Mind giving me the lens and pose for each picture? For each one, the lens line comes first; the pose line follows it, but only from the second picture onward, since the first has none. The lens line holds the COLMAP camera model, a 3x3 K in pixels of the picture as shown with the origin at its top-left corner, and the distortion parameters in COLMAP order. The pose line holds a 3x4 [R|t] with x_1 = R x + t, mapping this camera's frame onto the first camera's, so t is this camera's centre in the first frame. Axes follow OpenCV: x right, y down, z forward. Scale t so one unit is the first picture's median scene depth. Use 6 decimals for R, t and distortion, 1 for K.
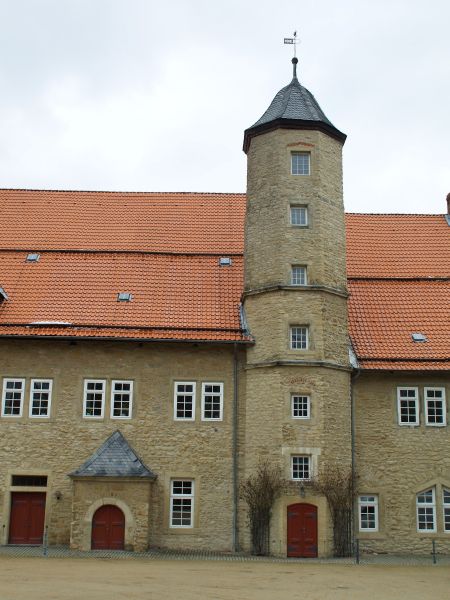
lens RADIAL K [[788.9, 0, 225.0], [0, 788.9, 300.0], [0, 0, 1]] dist [-0.036851, 0.039645]
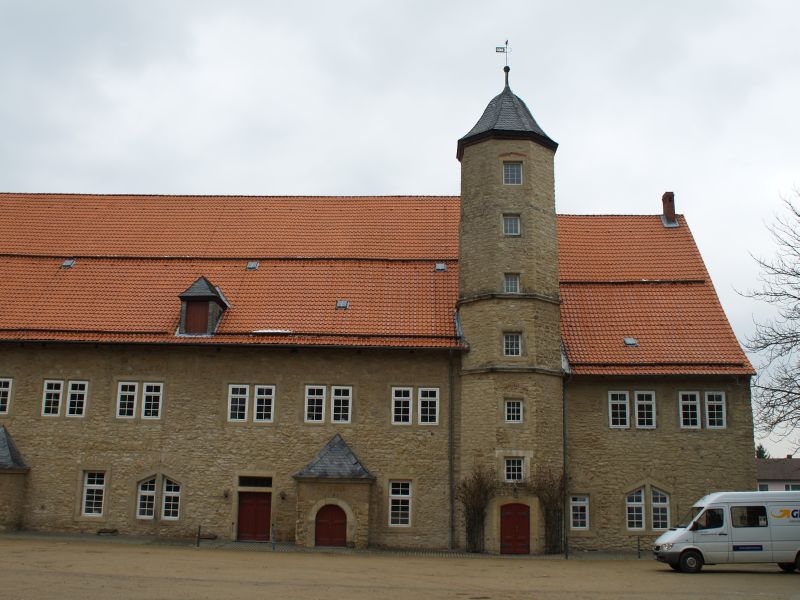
lens RADIAL K [[851.6, 0, 400.0], [0, 851.6, 300.0], [0, 0, 1]] dist [-0.120511, 0.010686]
pose [[0.998675, -0.008939, -0.050685, 0.004246], [0.009613, 0.999868, 0.013065, -0.025733], [0.050562, -0.013535, 0.998629, -0.113663]]
